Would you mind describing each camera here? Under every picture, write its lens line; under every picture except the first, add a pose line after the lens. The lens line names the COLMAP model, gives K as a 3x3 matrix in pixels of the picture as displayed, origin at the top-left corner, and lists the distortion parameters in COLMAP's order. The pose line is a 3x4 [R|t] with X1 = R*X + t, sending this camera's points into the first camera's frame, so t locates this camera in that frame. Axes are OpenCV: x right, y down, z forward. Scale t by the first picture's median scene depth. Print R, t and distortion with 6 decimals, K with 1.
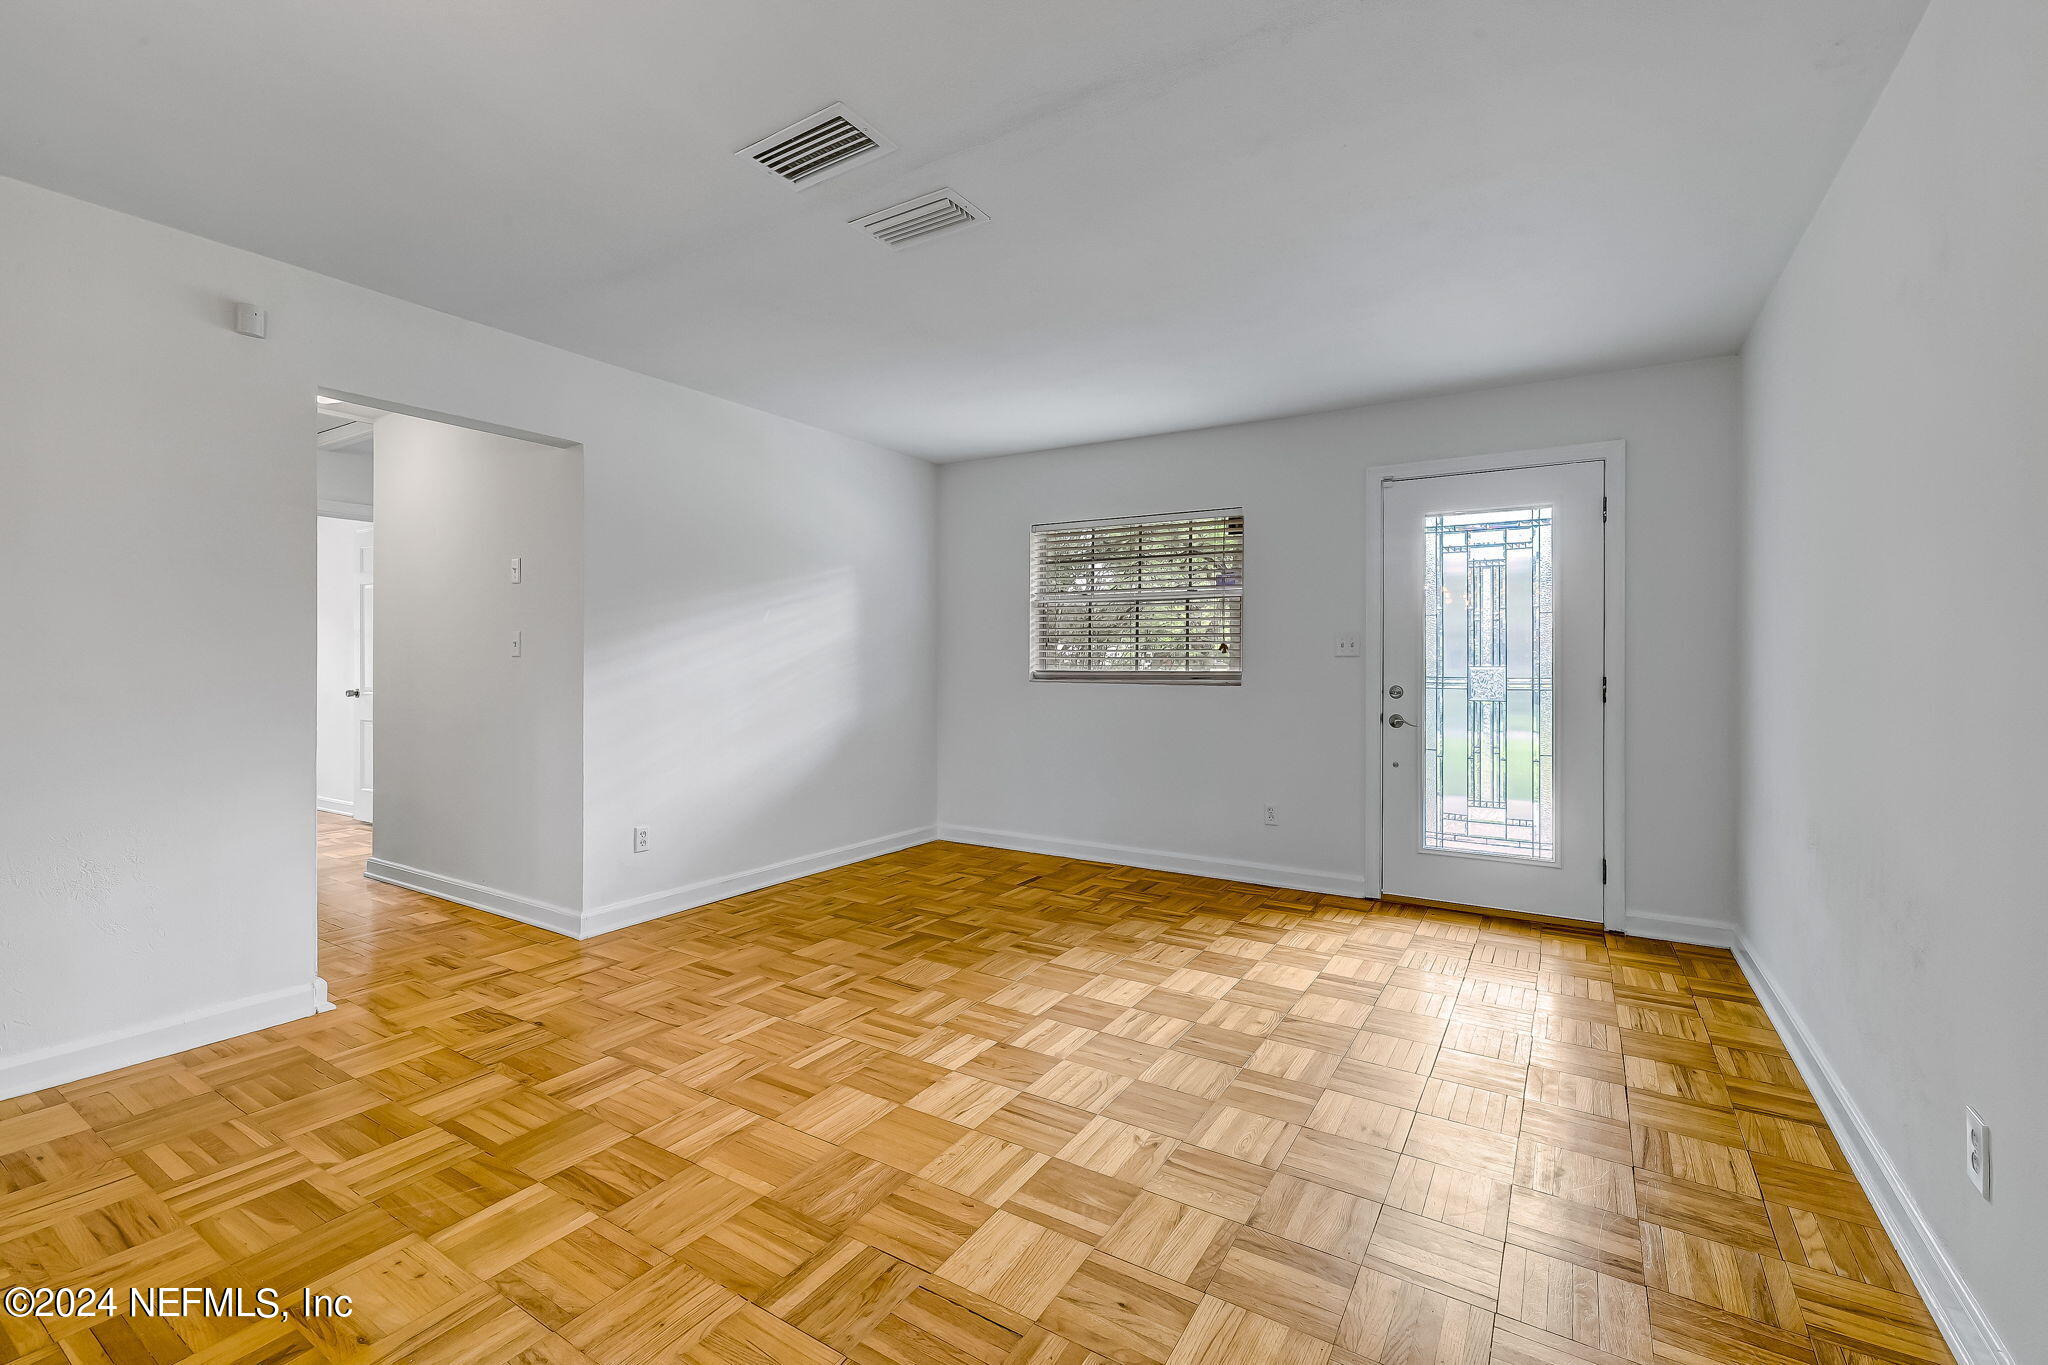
lens RADIAL K [[870.5, 0, 1015.2], [0, 870.5, 665.3], [0, 0, 1]] dist [-0.004424, 0.004248]
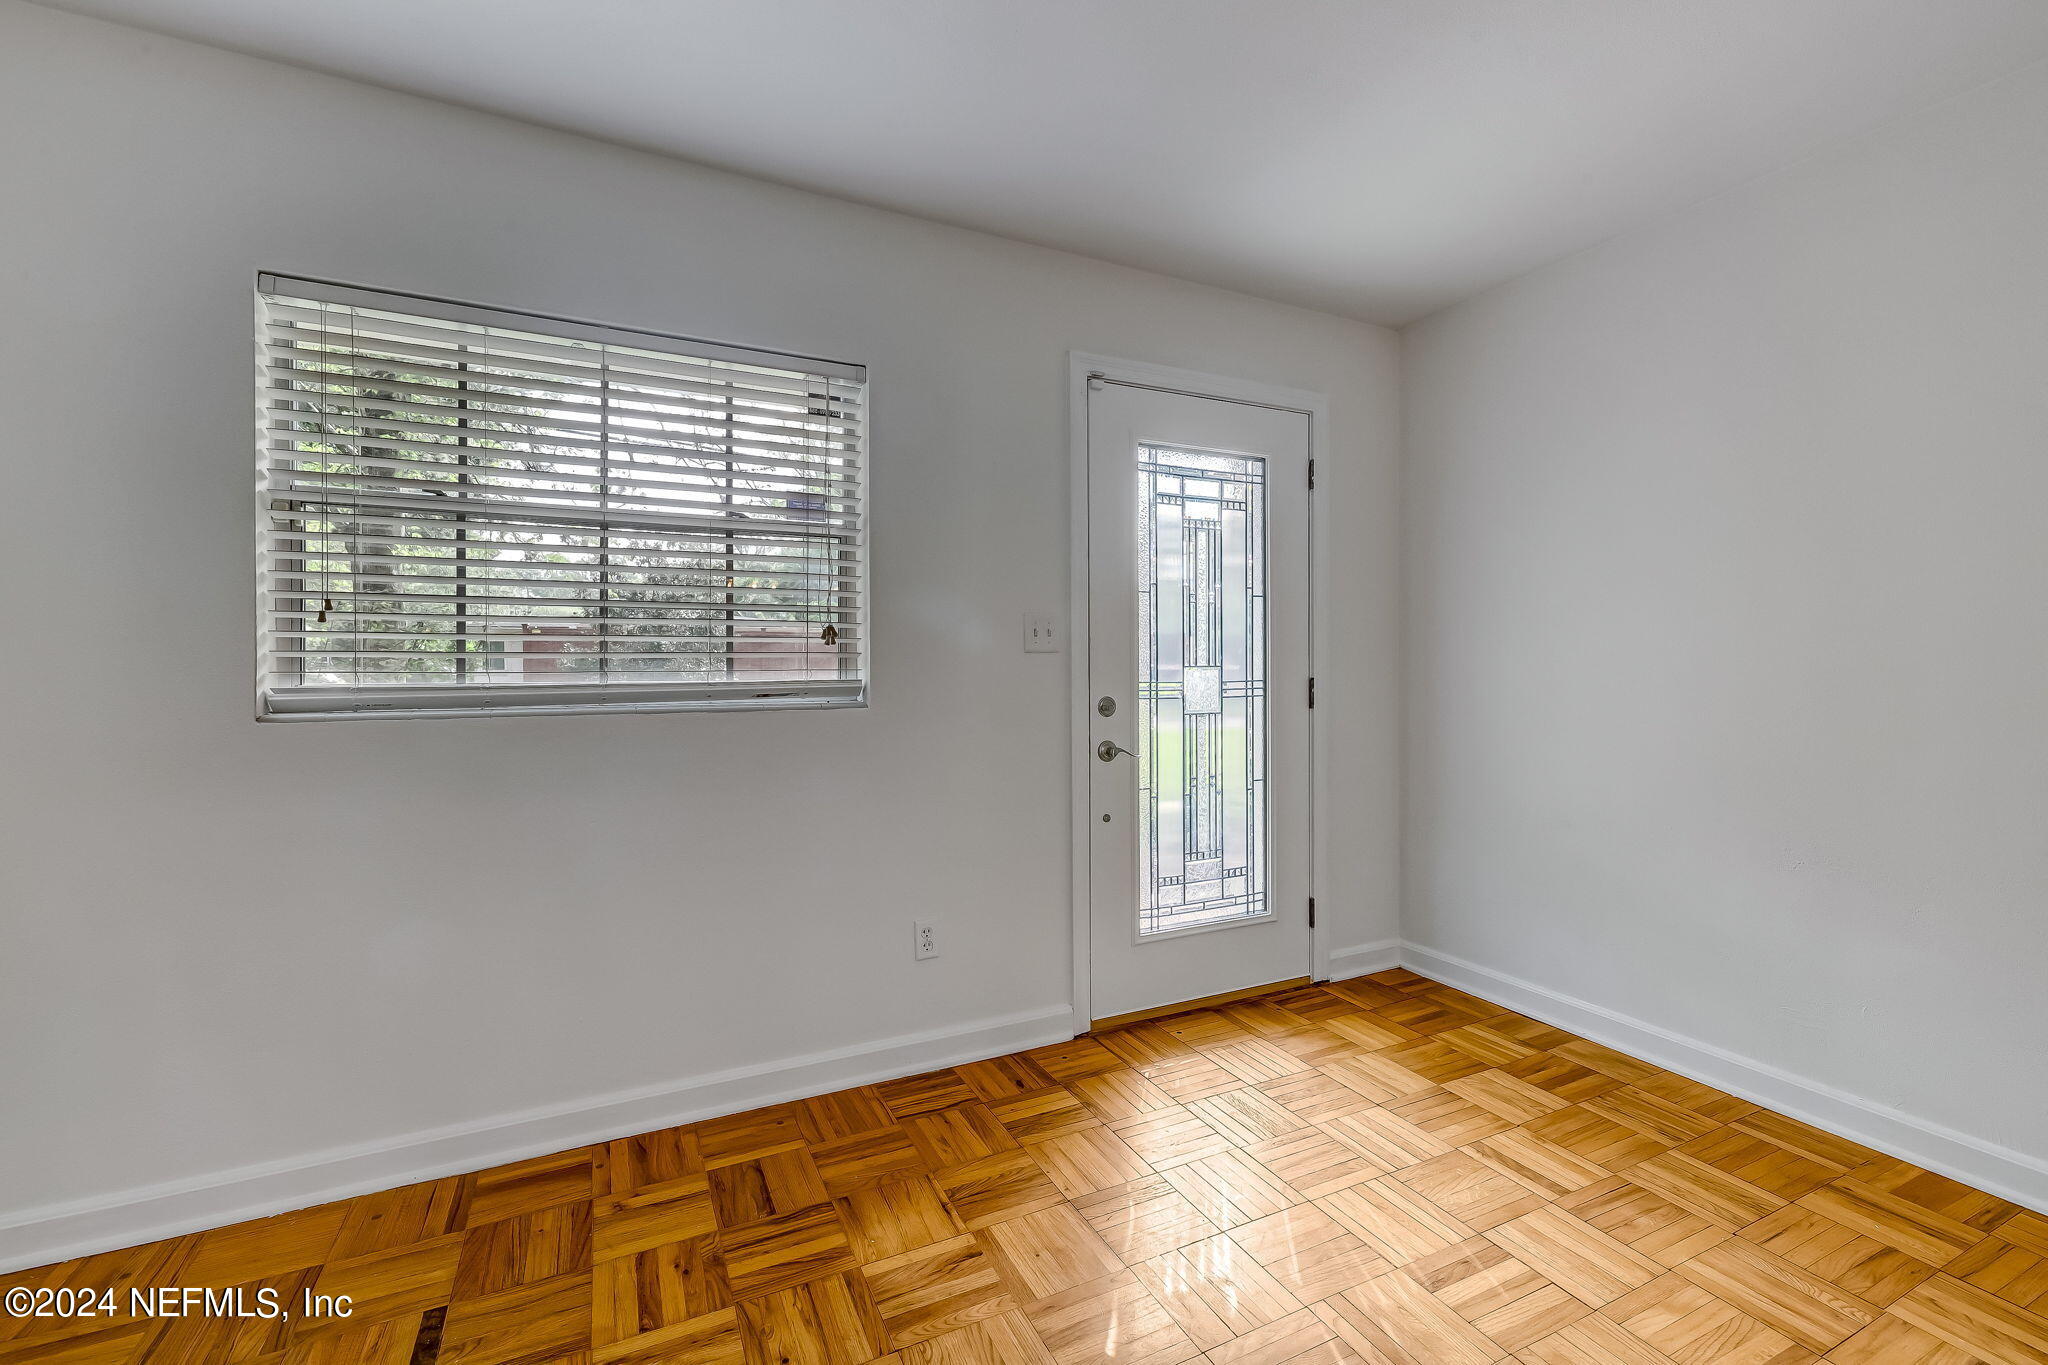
lens RADIAL K [[870.5, 0, 1029.8], [0, 870.5, 674.9], [0, 0, 1]] dist [-0.004424, 0.004248]
pose [[0.530607, -0.011613, 0.847538, -0.160250], [0.011731, 0.999911, 0.006357, 0.002389], [-0.847537, 0.006569, 0.530696, 0.781284]]
